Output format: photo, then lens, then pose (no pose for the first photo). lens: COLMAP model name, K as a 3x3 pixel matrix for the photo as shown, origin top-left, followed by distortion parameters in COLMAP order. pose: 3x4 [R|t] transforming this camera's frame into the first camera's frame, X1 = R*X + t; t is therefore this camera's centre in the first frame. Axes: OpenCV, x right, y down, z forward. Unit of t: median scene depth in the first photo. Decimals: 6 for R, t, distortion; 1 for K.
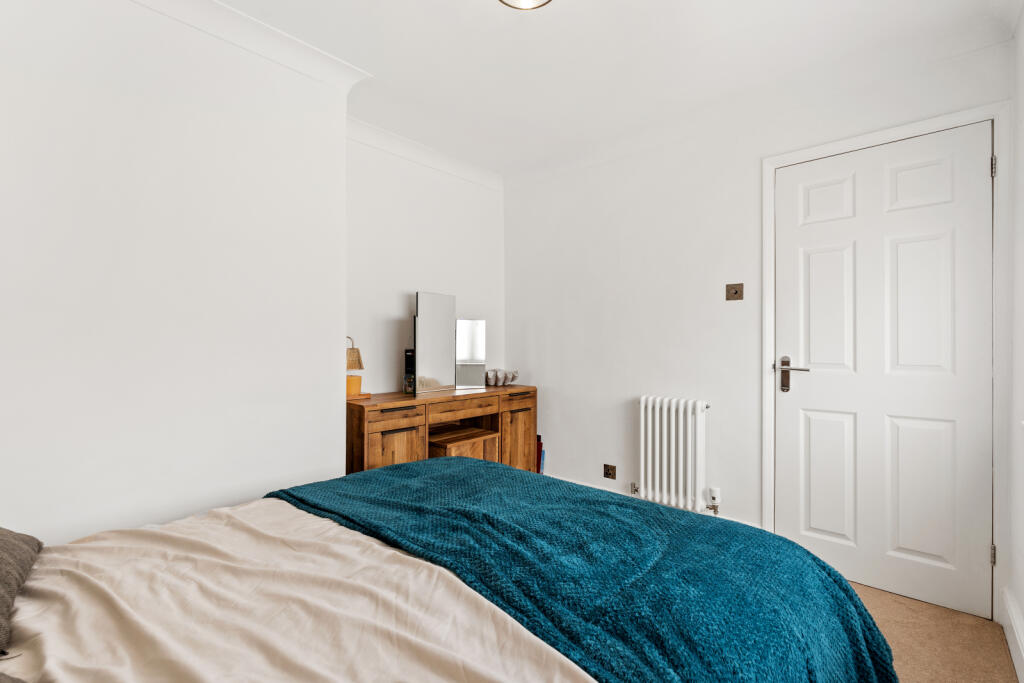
lens RADIAL K [[454.0, 0, 512.0], [0, 454.0, 341.5], [0, 0, 1]] dist [-0.001519, -0.000094]
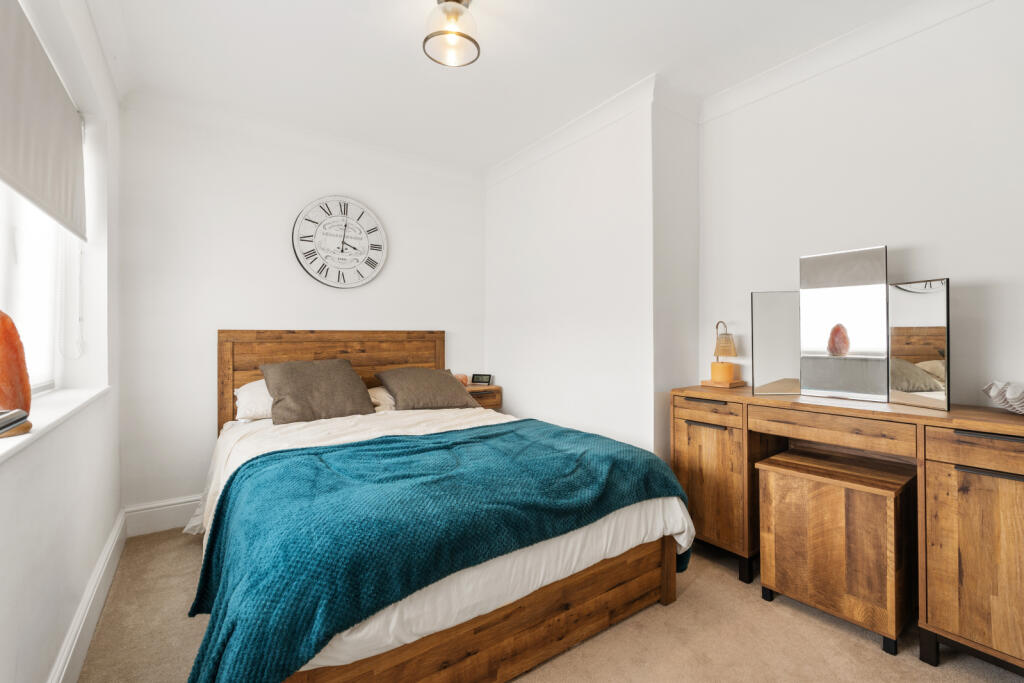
lens RADIAL K [[454.0, 0, 512.0], [0, 454.0, 341.5], [0, 0, 1]] dist [-0.001519, -0.000094]
pose [[-0.221712, 0.020273, -0.974901, 0.674800], [0.020197, 0.999665, 0.016195, 0.009969], [0.974903, -0.016099, -0.222047, 0.798280]]
